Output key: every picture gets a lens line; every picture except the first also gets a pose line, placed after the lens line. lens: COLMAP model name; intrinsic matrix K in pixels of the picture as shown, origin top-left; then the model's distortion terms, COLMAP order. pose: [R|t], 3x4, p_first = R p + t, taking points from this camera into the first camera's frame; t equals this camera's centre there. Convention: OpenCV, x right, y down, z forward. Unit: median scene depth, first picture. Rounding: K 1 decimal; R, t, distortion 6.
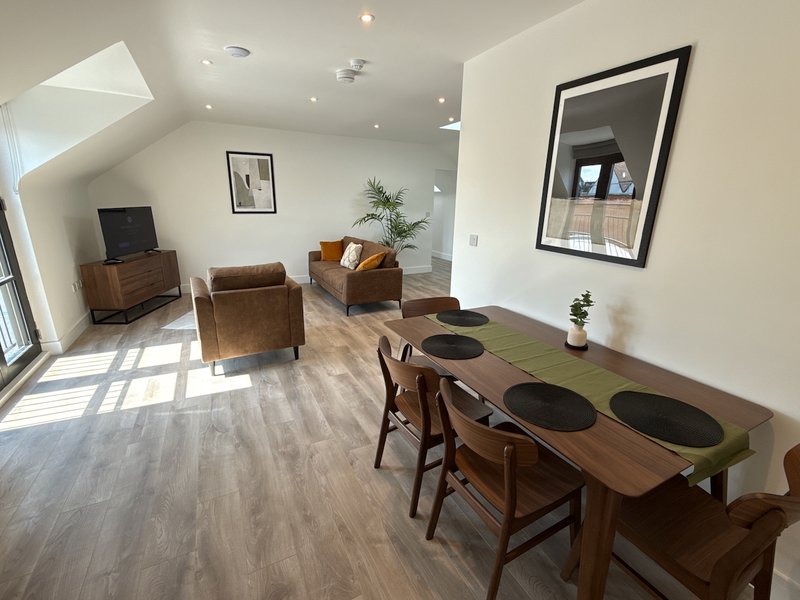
lens RADIAL K [[363.0, 0, 399.2], [0, 363.0, 301.0], [0, 0, 1]] dist [0.001706, -0.000188]
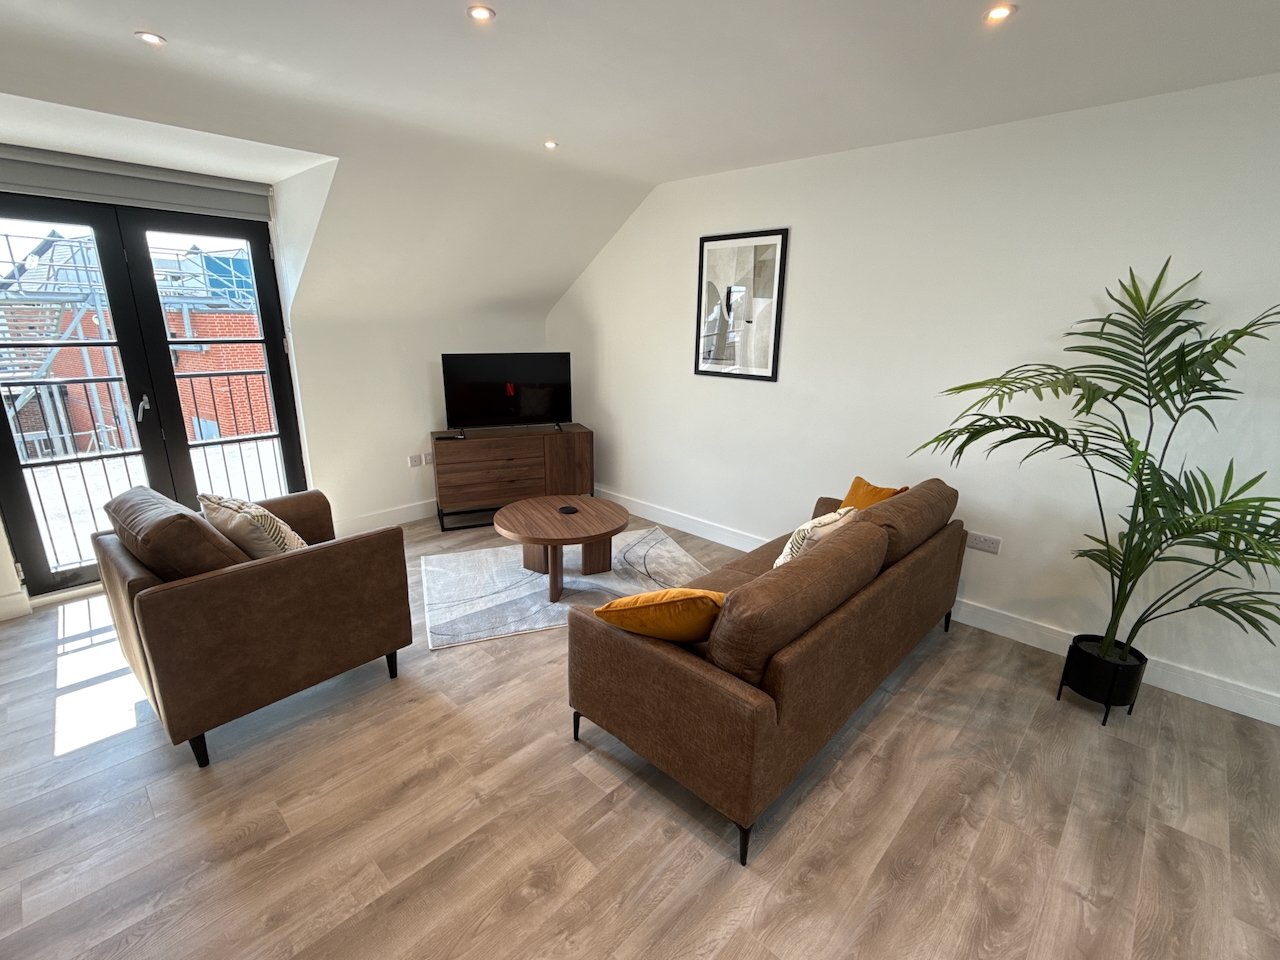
lens RADIAL K [[580.7, 0, 638.8], [0, 580.7, 481.6], [0, 0, 1]] dist [0.001706, -0.000188]
pose [[0.334262, 0.246218, -0.909750, 0.259703], [-0.265286, 0.950825, 0.159863, -0.251574], [0.904374, 0.187908, 0.383142, 0.815385]]
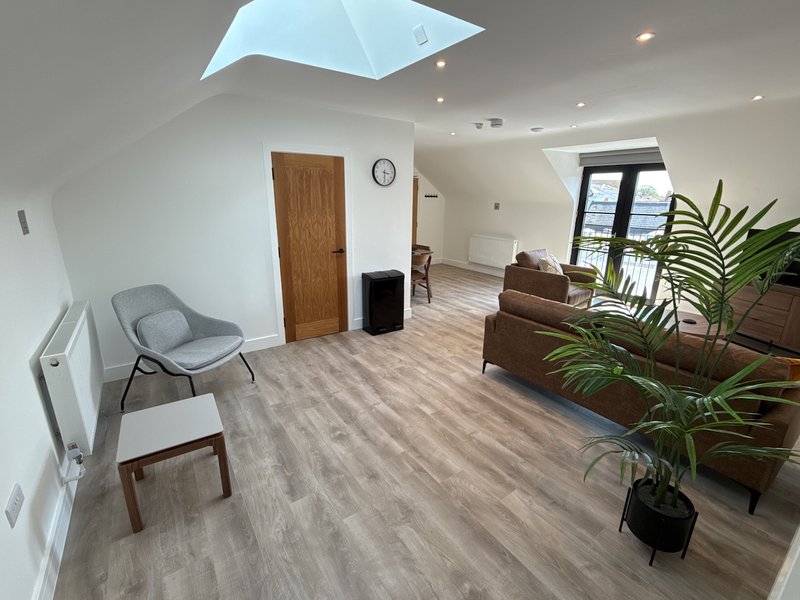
lens RADIAL K [[363.0, 0, 399.2], [0, 363.0, 301.0], [0, 0, 1]] dist [0.001706, -0.000188]
pose [[-0.990064, 0.003323, -0.140577, 0.273790], [-0.071267, 0.849954, 0.522015, -0.471098], [0.121219, 0.526847, -0.841272, 1.585668]]
